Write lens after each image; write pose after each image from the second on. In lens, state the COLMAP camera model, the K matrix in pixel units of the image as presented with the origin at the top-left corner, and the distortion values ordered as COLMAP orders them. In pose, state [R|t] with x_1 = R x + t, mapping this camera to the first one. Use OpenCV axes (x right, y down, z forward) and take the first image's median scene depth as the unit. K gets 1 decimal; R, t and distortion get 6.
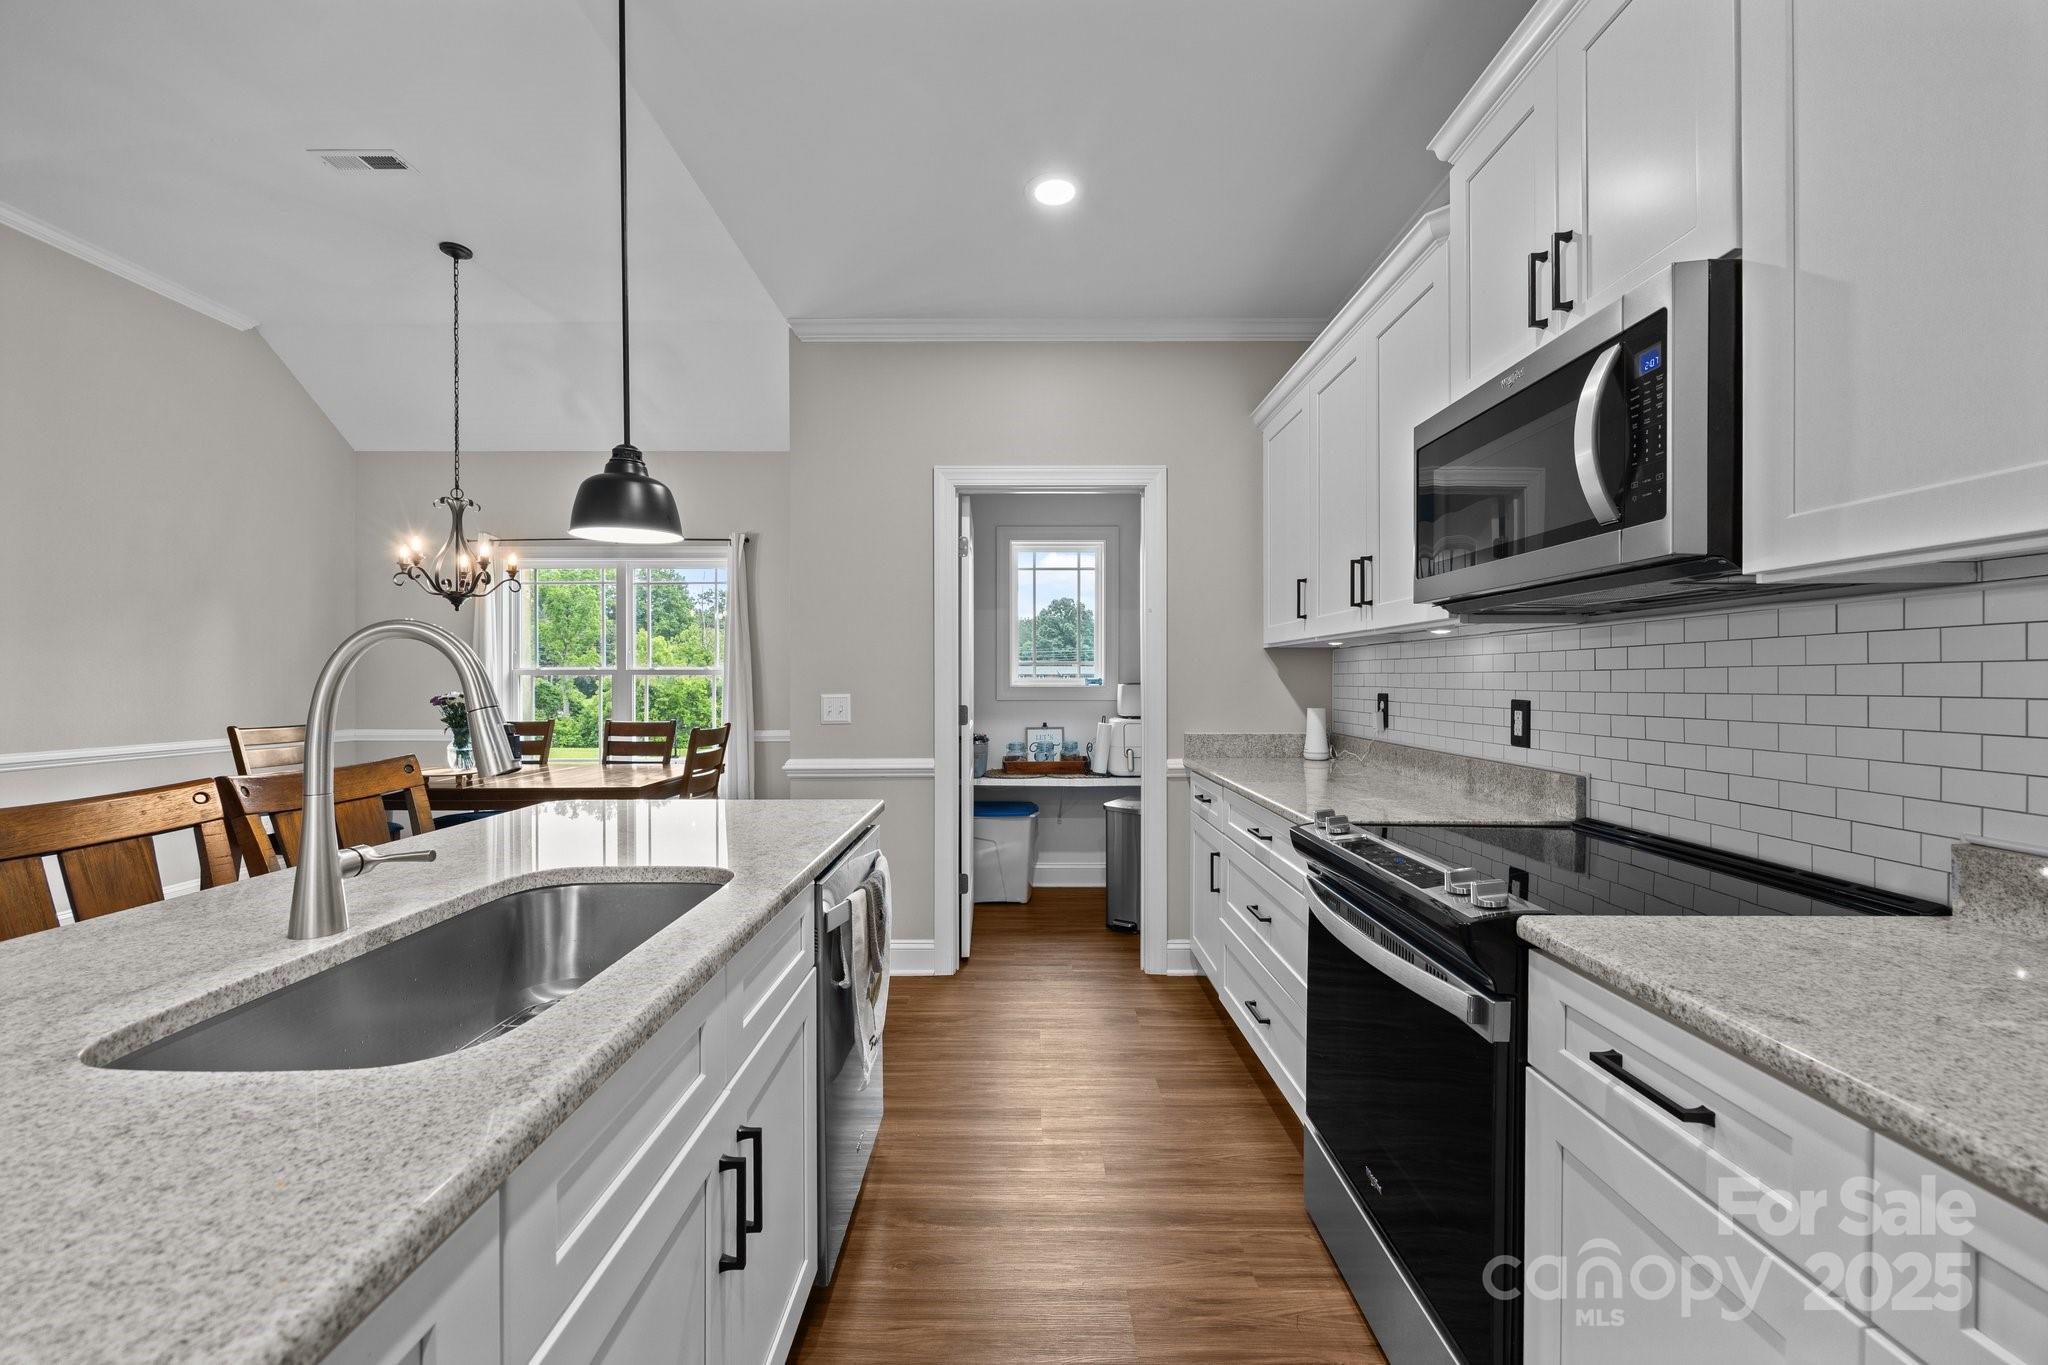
lens RADIAL K [[782.2, 0, 1034.8], [0, 782.2, 681.4], [0, 0, 1]] dist [-0.003011, 0.000511]
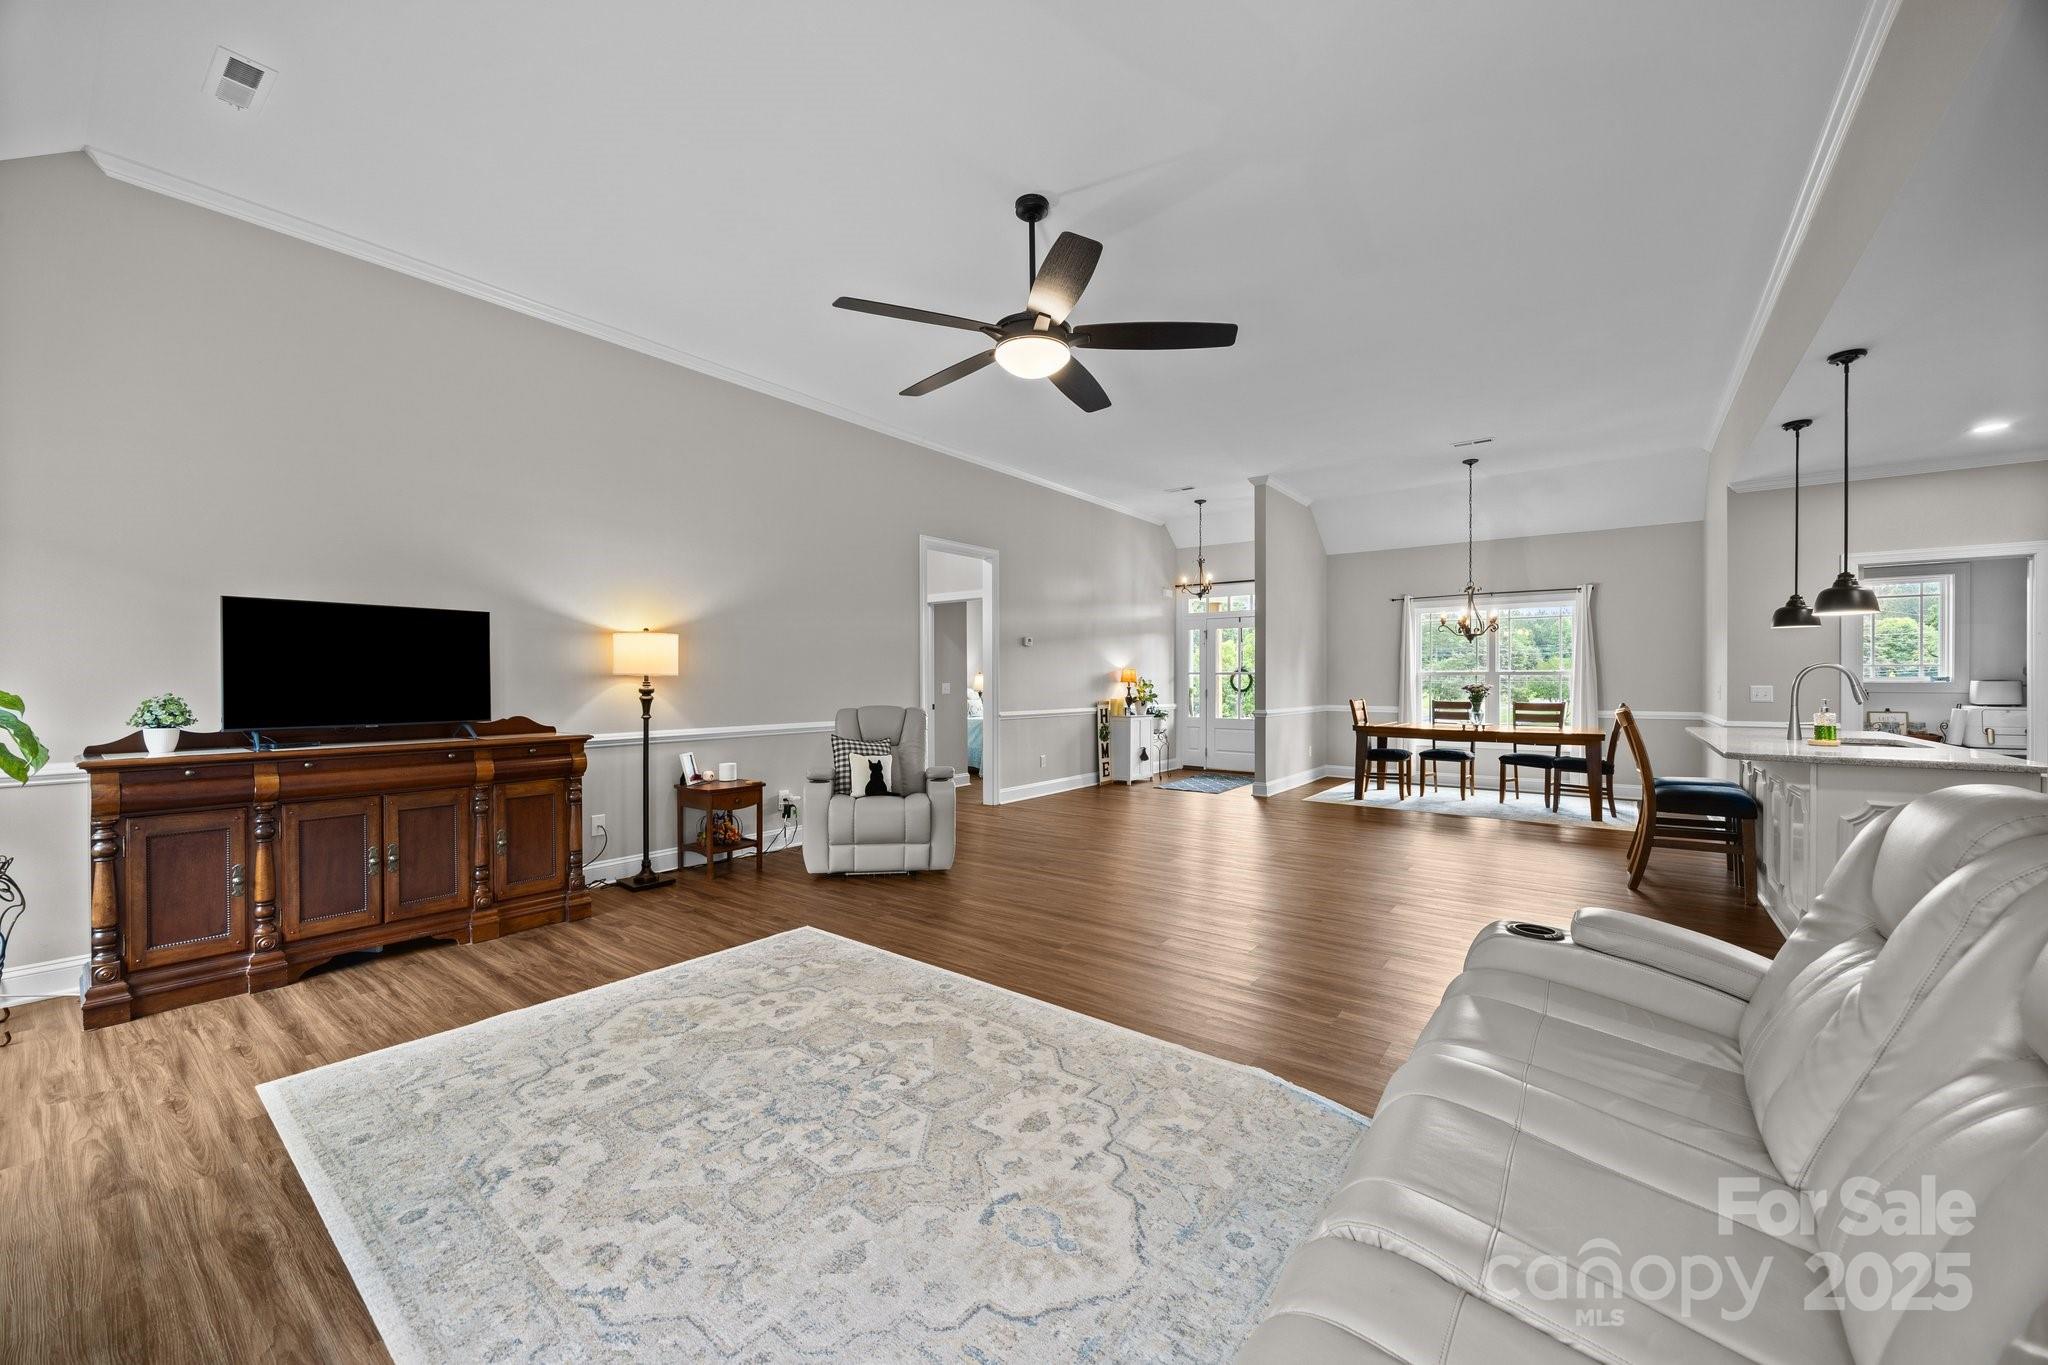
lens RADIAL K [[782.2, 0, 1015.1], [0, 782.2, 680.5], [0, 0, 1]] dist [-0.003011, 0.000511]
pose [[0.790411, 0.001685, -0.612575, -0.549494], [-0.000577, 0.999998, 0.002006, 0.001550], [0.612577, -0.001232, 0.790410, -1.579686]]
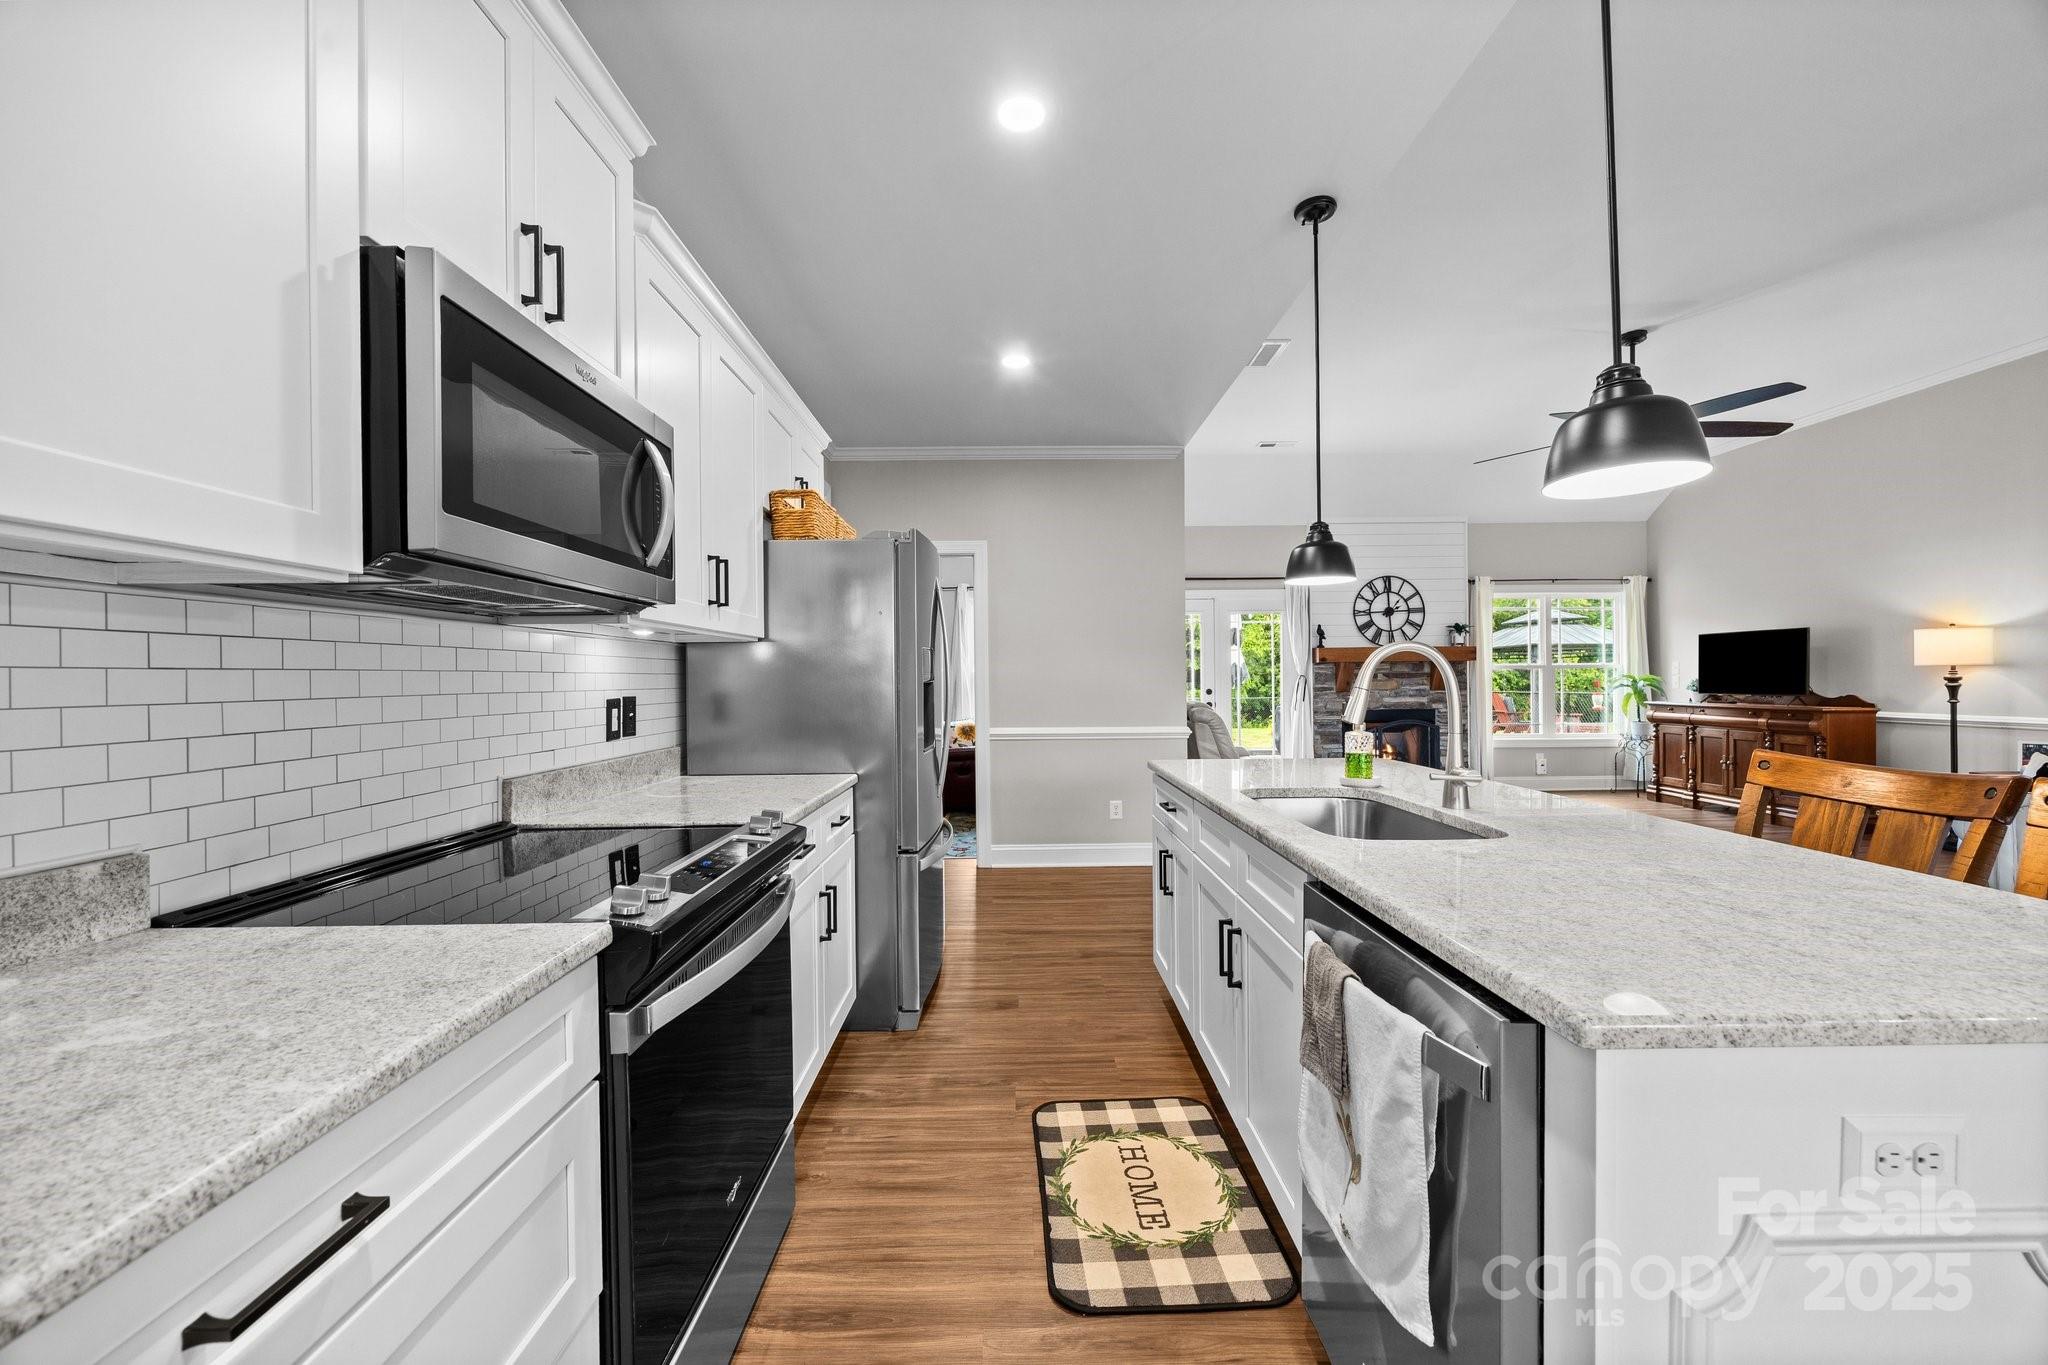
lens RADIAL K [[782.2, 0, 1028.6], [0, 782.2, 679.8], [0, 0, 1]] dist [-0.003011, 0.000511]
pose [[-0.999926, 0.011708, -0.003433, 0.025104], [0.011703, 0.999930, 0.001464, 0.001079], [0.003450, 0.001424, -0.999993, 0.947302]]
